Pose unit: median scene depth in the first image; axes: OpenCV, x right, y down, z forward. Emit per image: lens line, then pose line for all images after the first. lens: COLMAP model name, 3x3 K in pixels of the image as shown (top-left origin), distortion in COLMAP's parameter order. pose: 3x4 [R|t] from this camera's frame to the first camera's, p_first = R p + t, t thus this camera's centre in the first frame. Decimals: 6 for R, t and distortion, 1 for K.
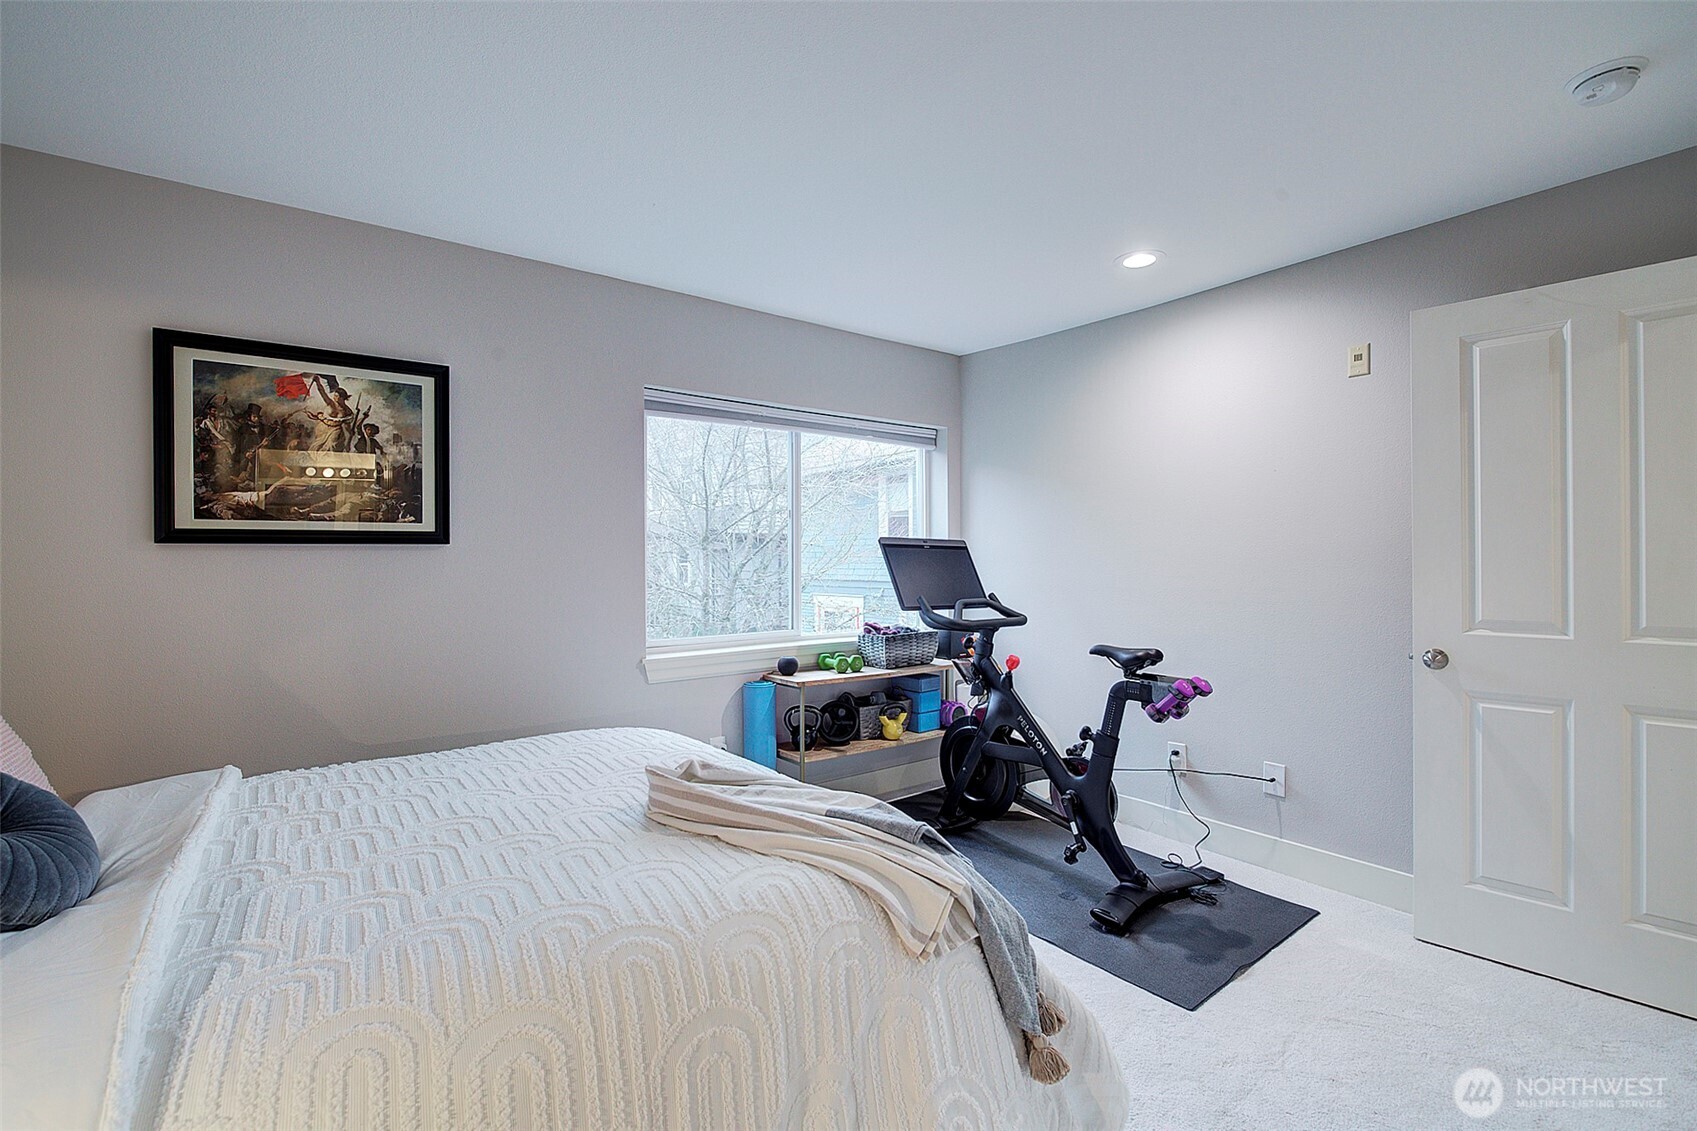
lens RADIAL K [[735.5, 0, 846.4], [0, 735.5, 569.1], [0, 0, 1]] dist [-0.012130, 0.000513]
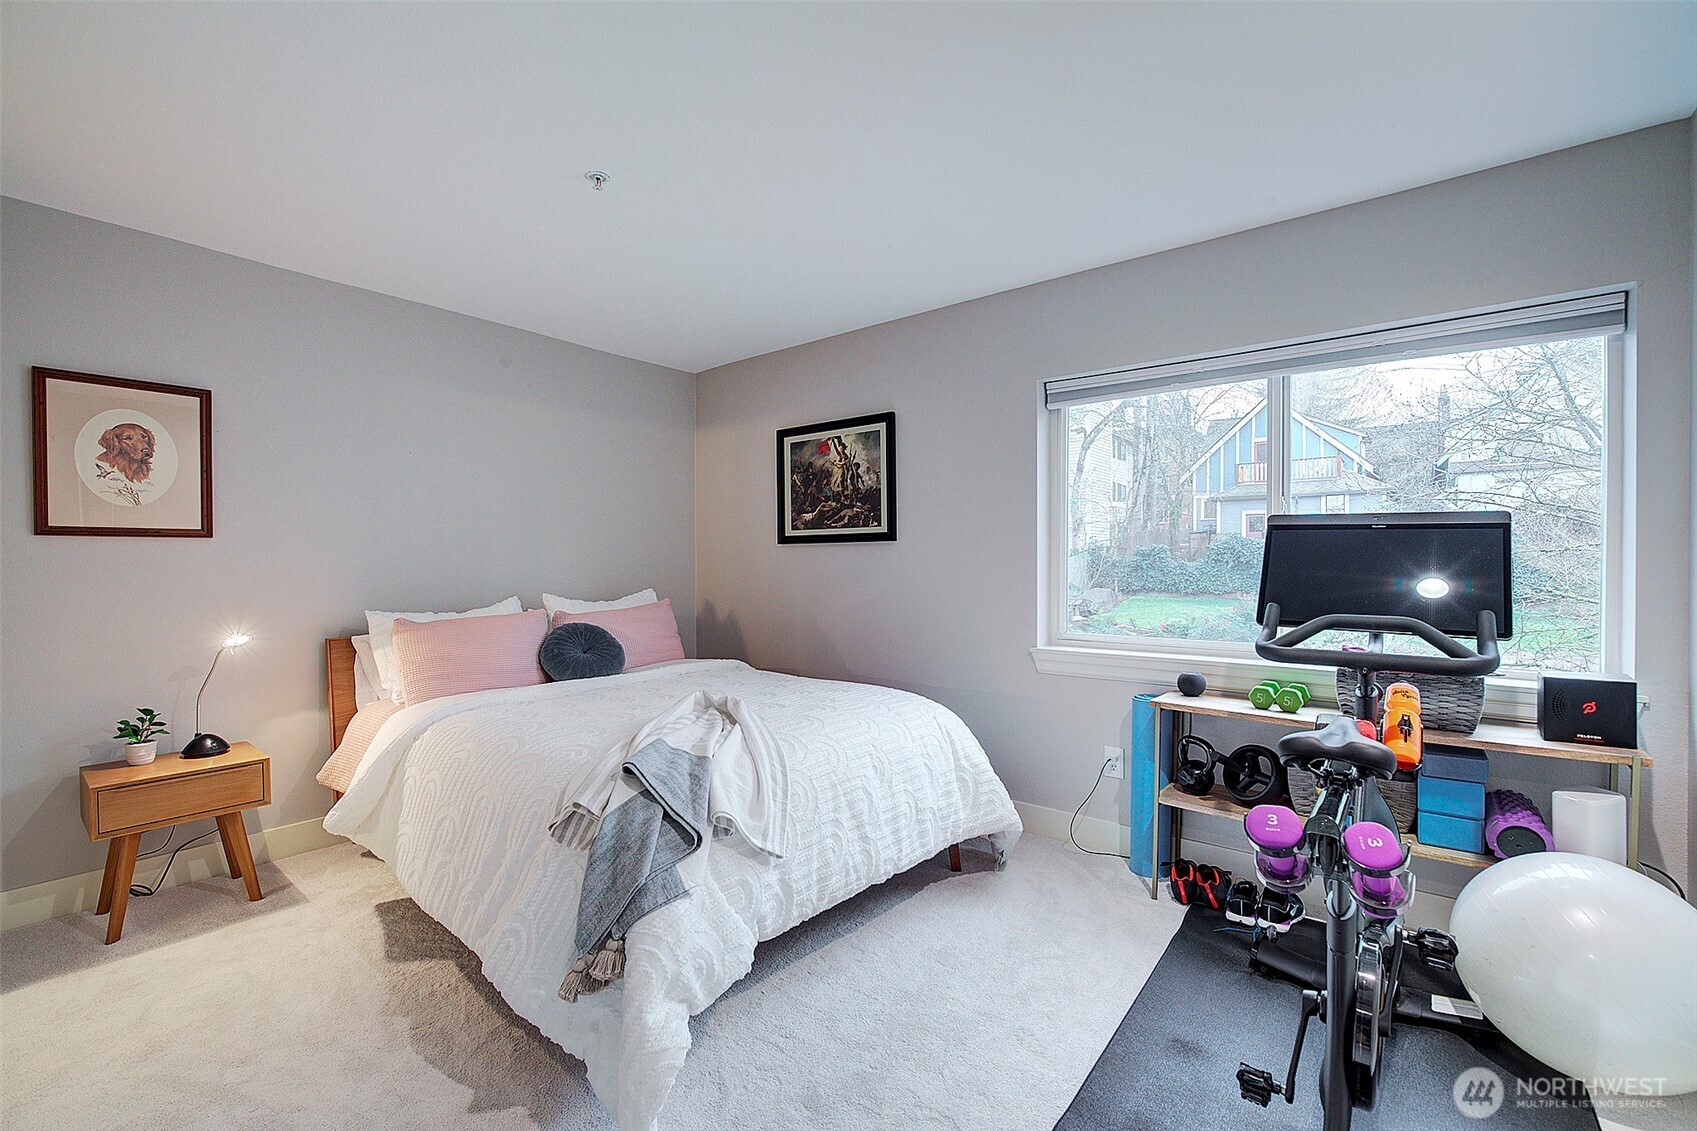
lens RADIAL K [[735.5, 0, 846.4], [0, 735.5, 569.1], [0, 0, 1]] dist [-0.012130, 0.000513]
pose [[0.244222, 0.017340, -0.969564, 0.822054], [-0.008973, 0.999838, 0.015621, -0.002194], [0.969678, 0.004885, 0.244338, 0.612594]]
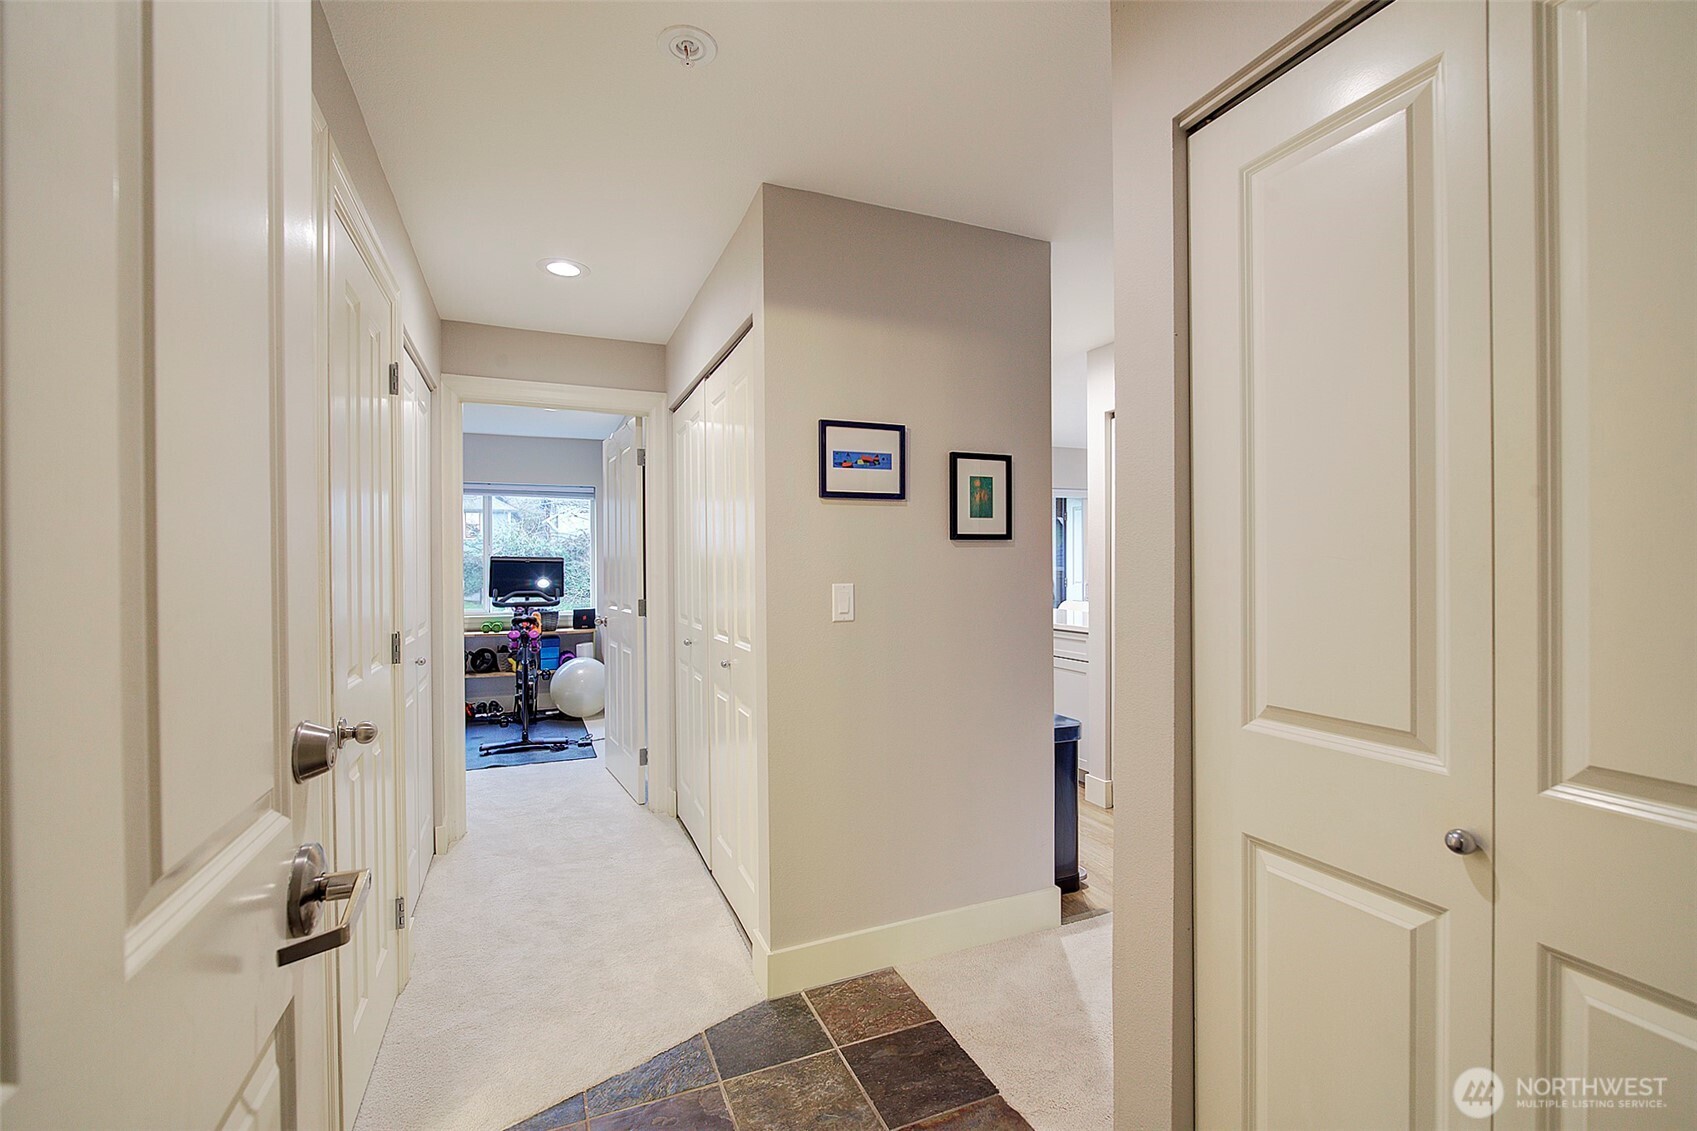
lens RADIAL K [[735.5, 0, 846.4], [0, 735.5, 569.1], [0, 0, 1]] dist [-0.012130, 0.000513]
pose [[0.966894, 0.002681, -0.255164, 1.829493], [-0.003626, 0.999988, -0.003233, -0.015536], [0.255152, 0.004052, 0.966892, -0.707874]]
